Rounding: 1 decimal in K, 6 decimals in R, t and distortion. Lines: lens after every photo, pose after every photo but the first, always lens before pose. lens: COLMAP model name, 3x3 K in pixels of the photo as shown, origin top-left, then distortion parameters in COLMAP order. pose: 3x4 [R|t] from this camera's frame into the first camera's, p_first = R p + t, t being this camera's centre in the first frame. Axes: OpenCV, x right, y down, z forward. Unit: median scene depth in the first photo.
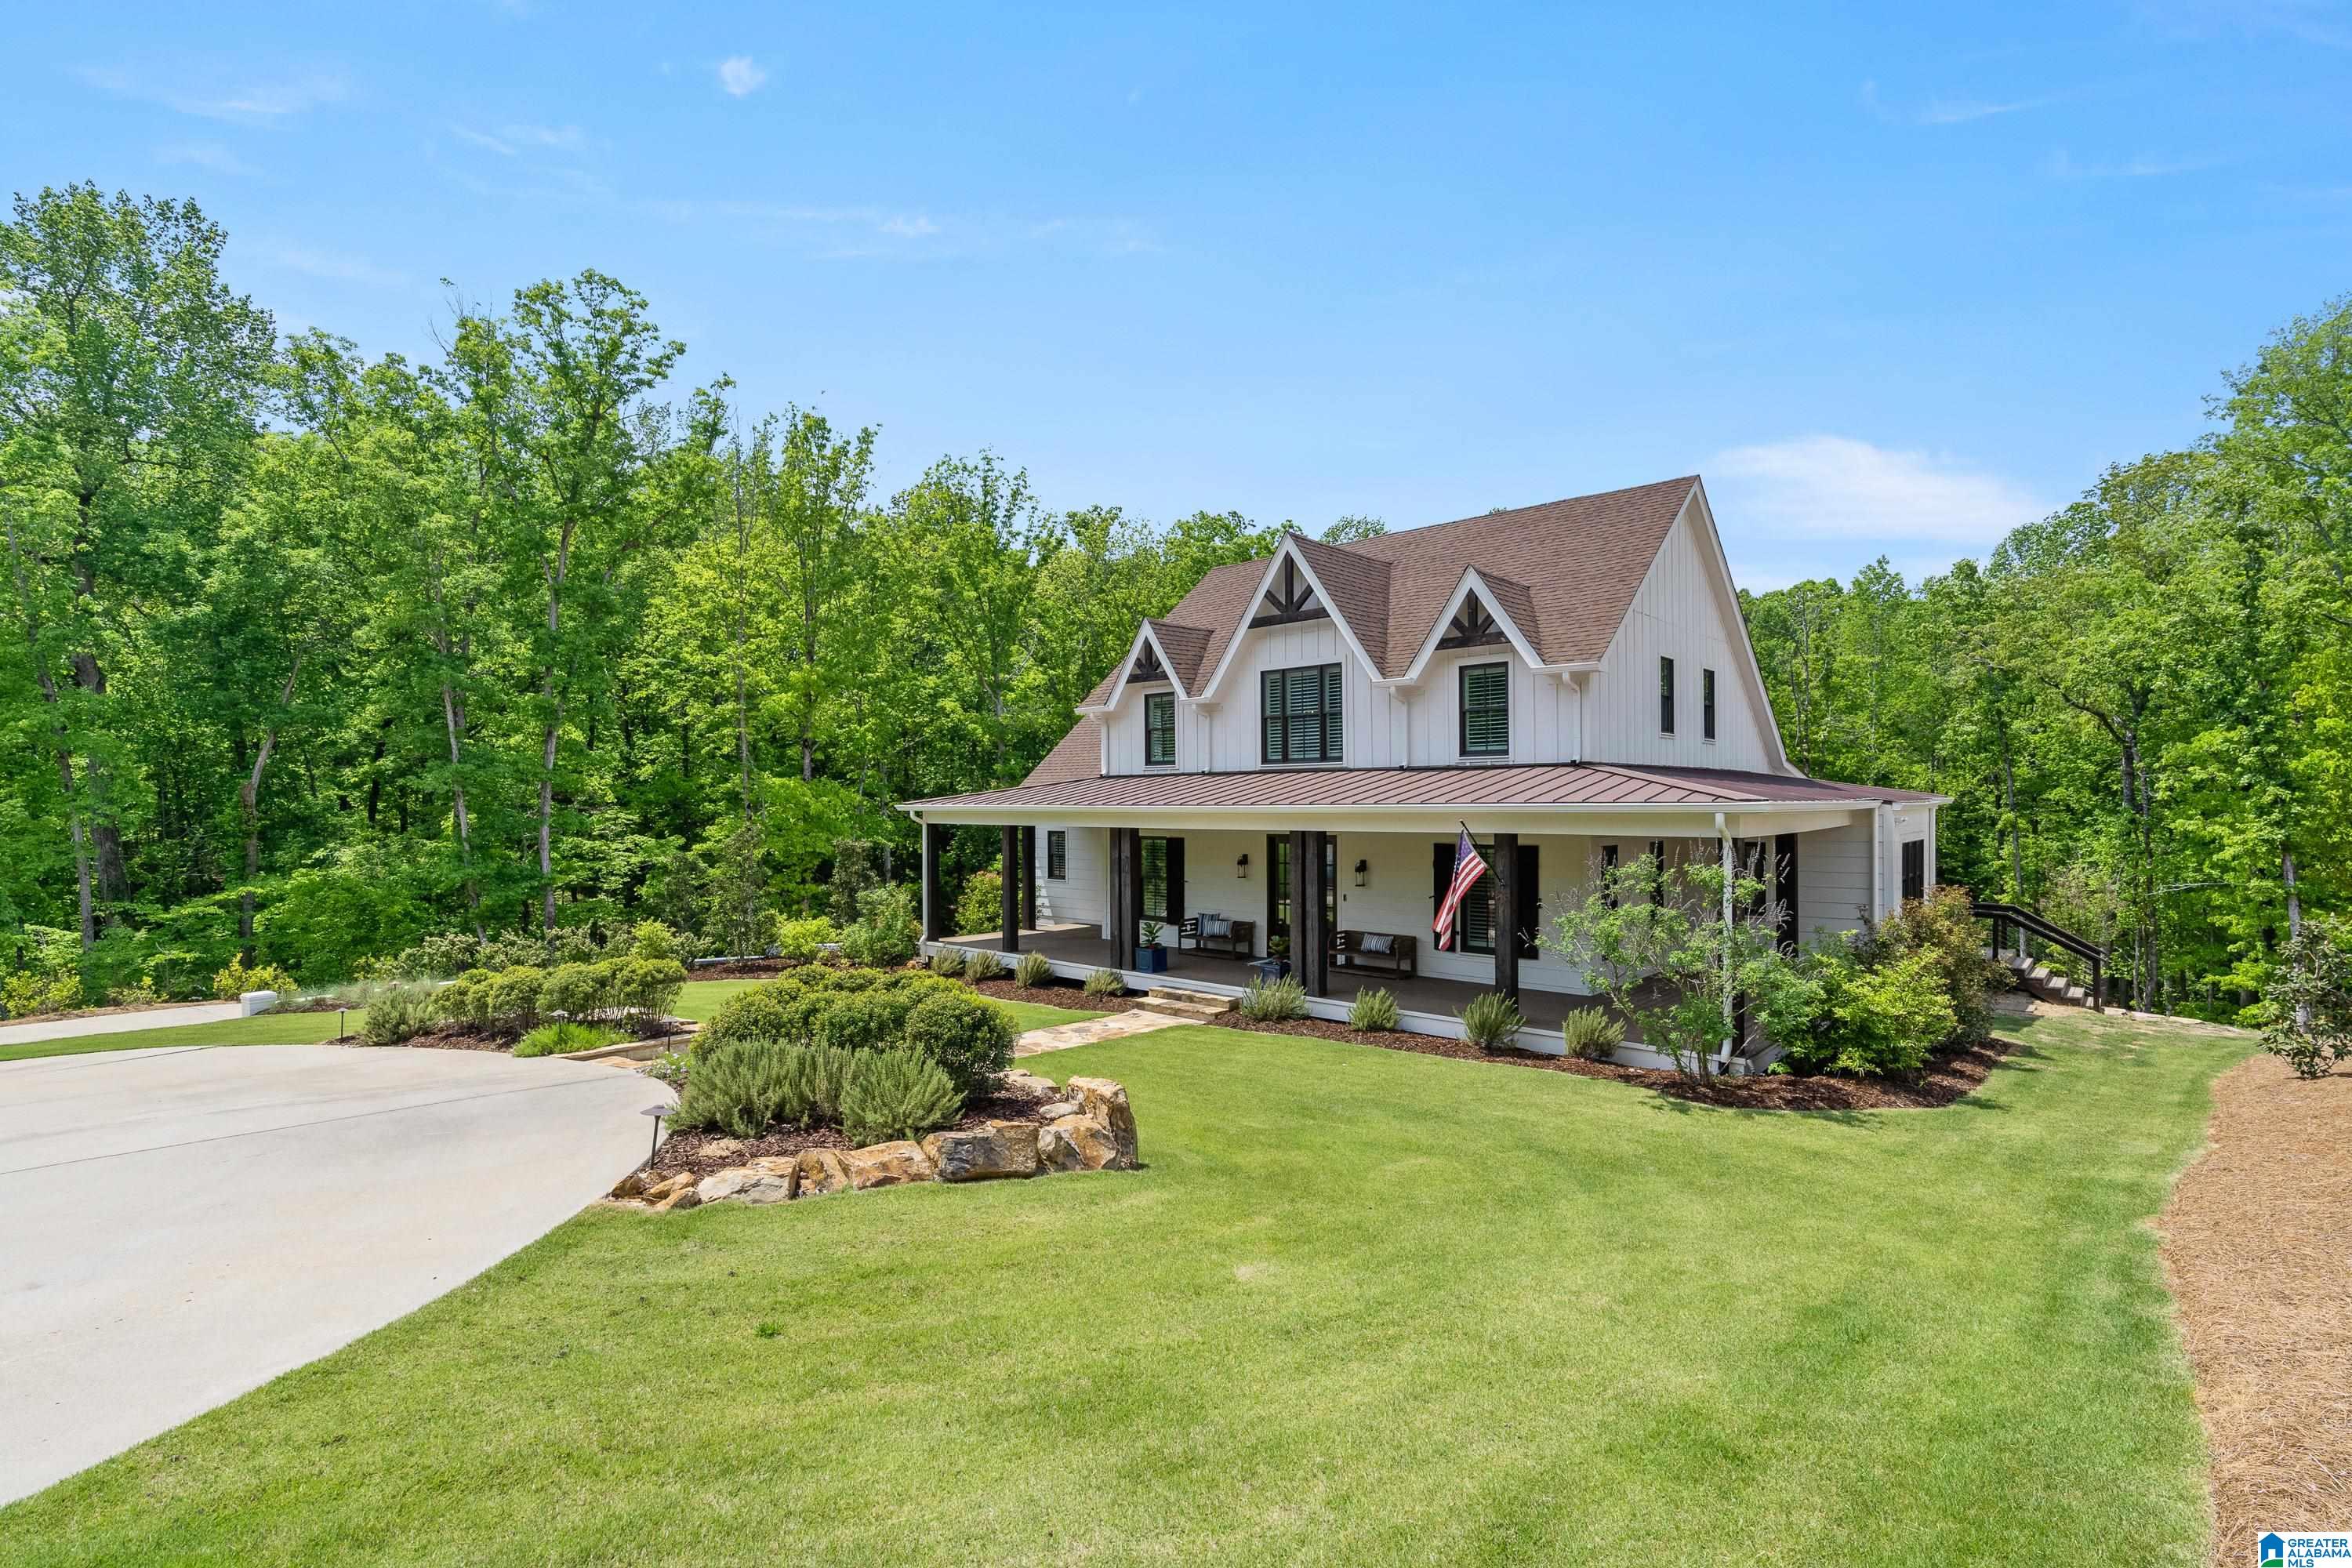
lens RADIAL K [[1105.4, 0, 1174.0], [0, 1105.4, 804.4], [0, 0, 1]] dist [-0.003581, 0.002821]
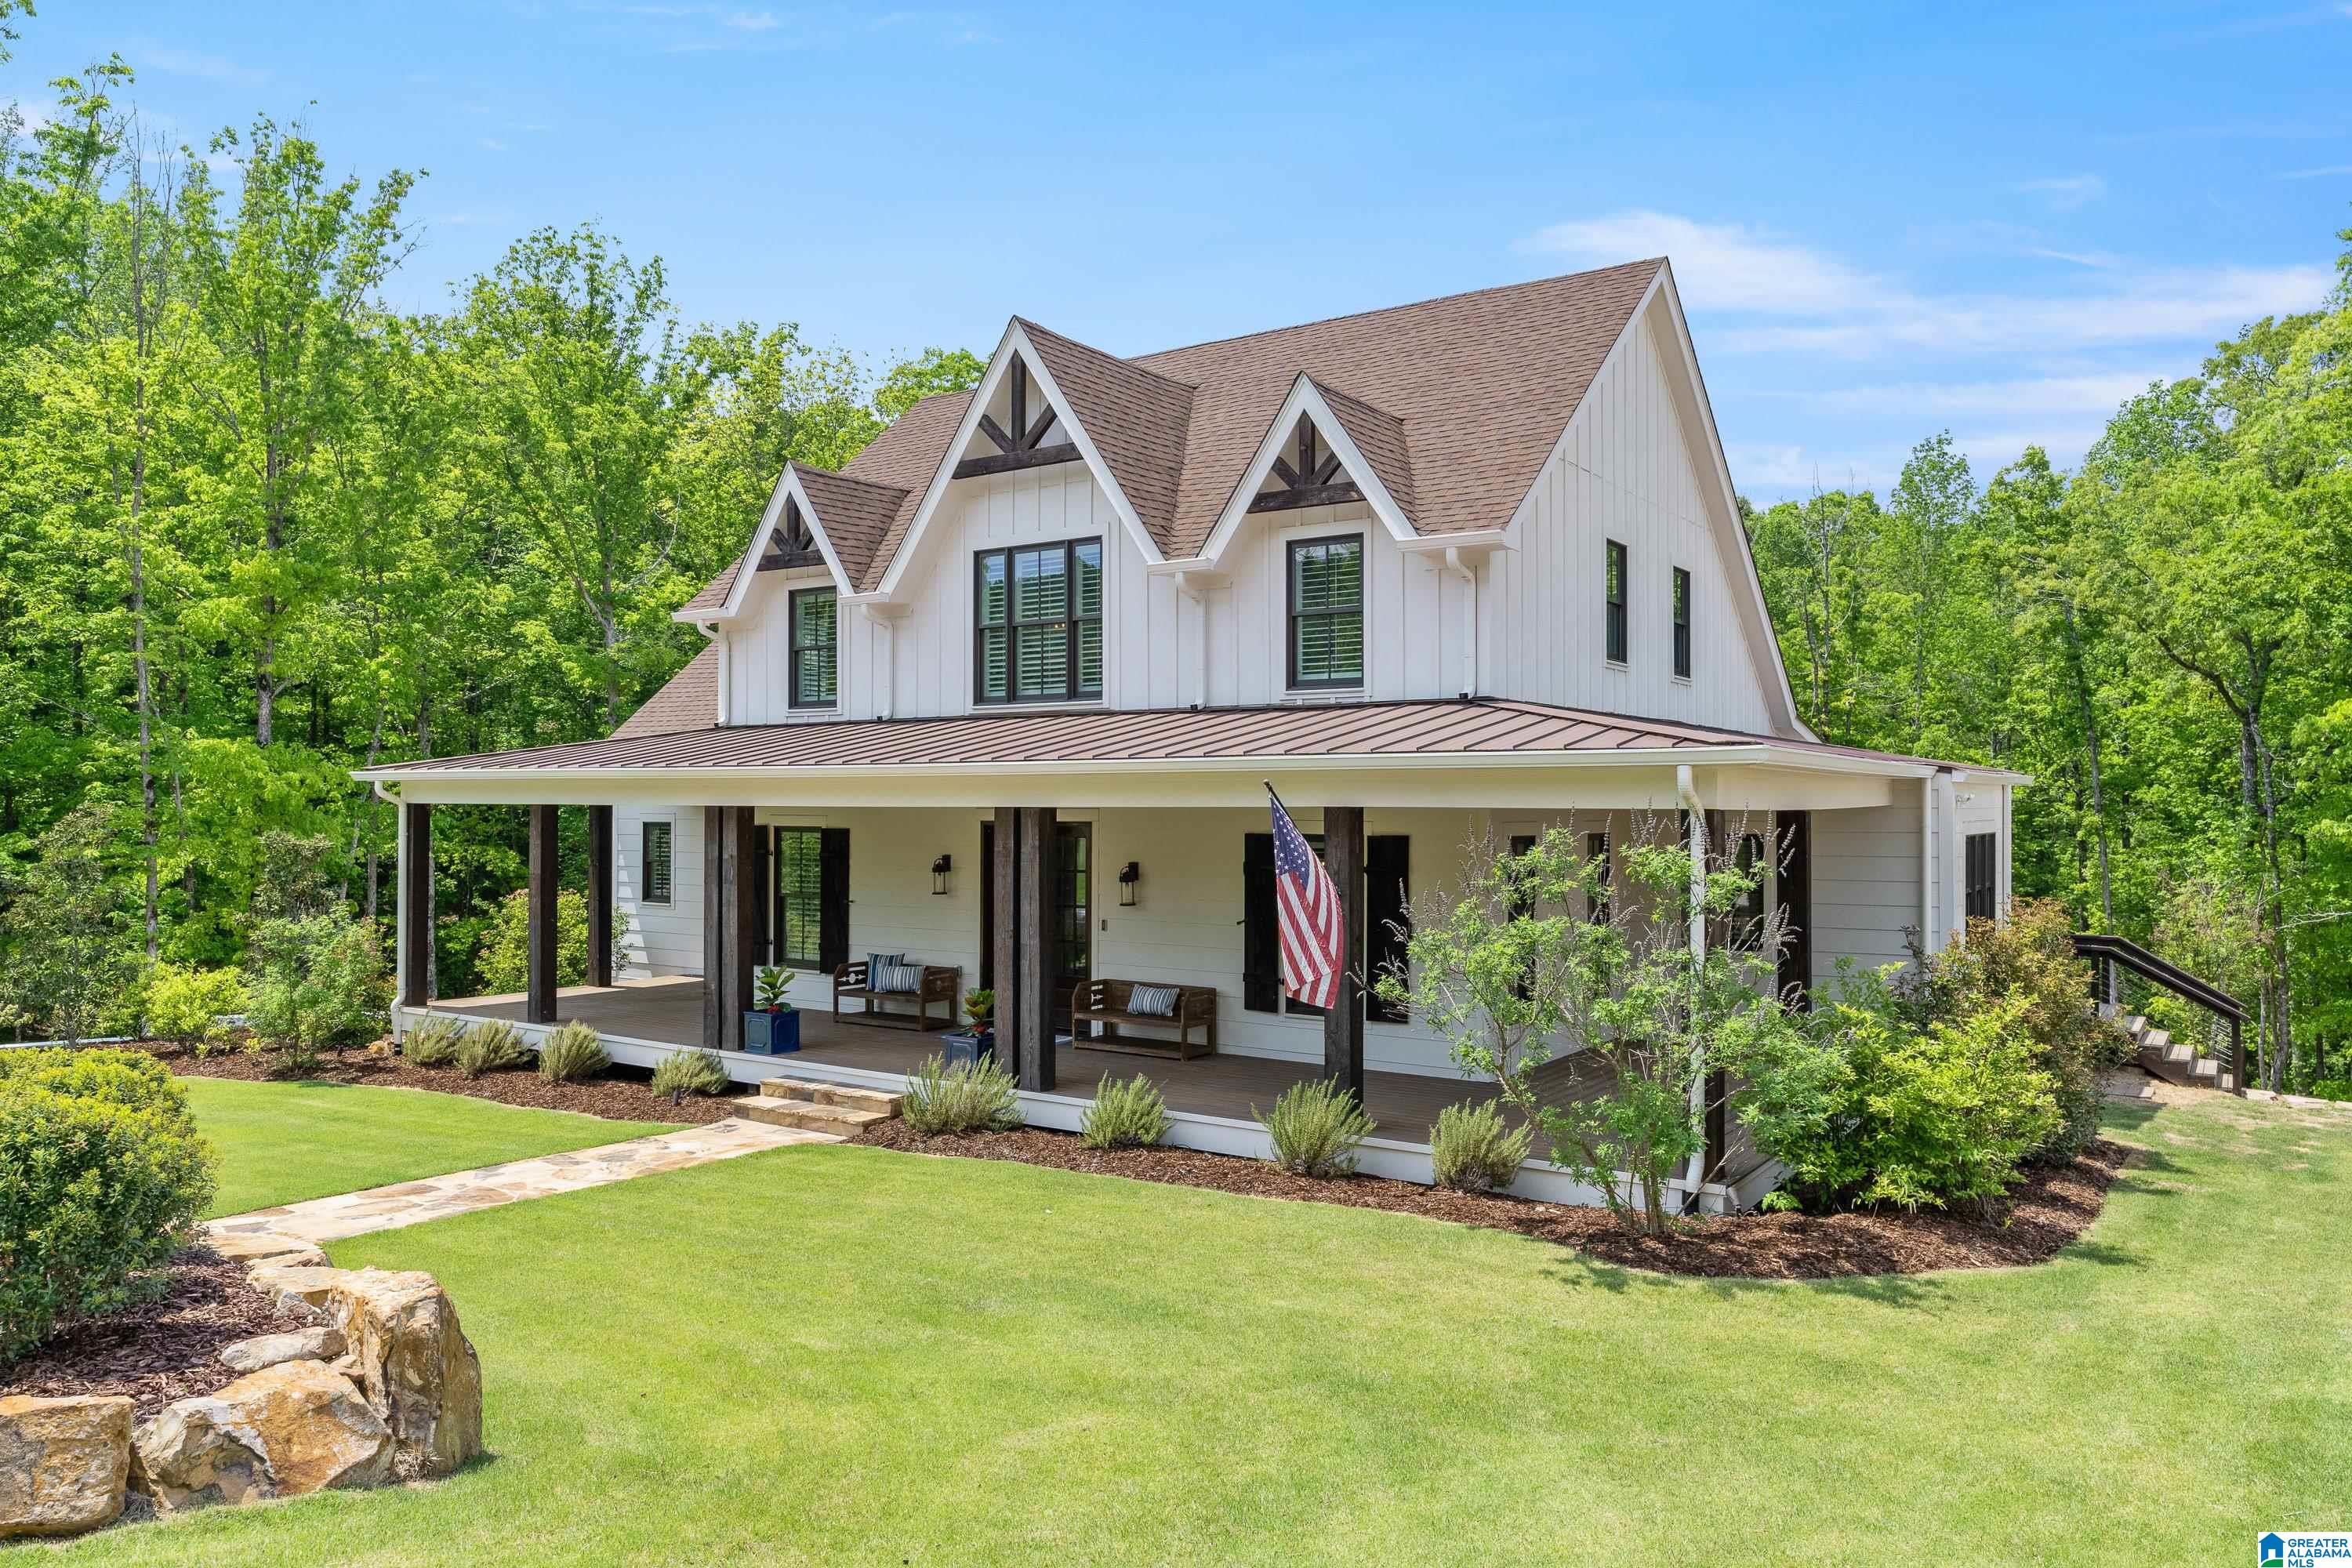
lens RADIAL K [[1607.7, 0, 1169.6], [0, 1607.7, 786.8], [0, 0, 1]] dist [0.009480, -0.007298]
pose [[0.991199, 0.009009, 0.132077, 0.073850], [-0.006901, 0.999842, -0.016408, 0.023358], [-0.132204, 0.015352, 0.991104, 0.126820]]
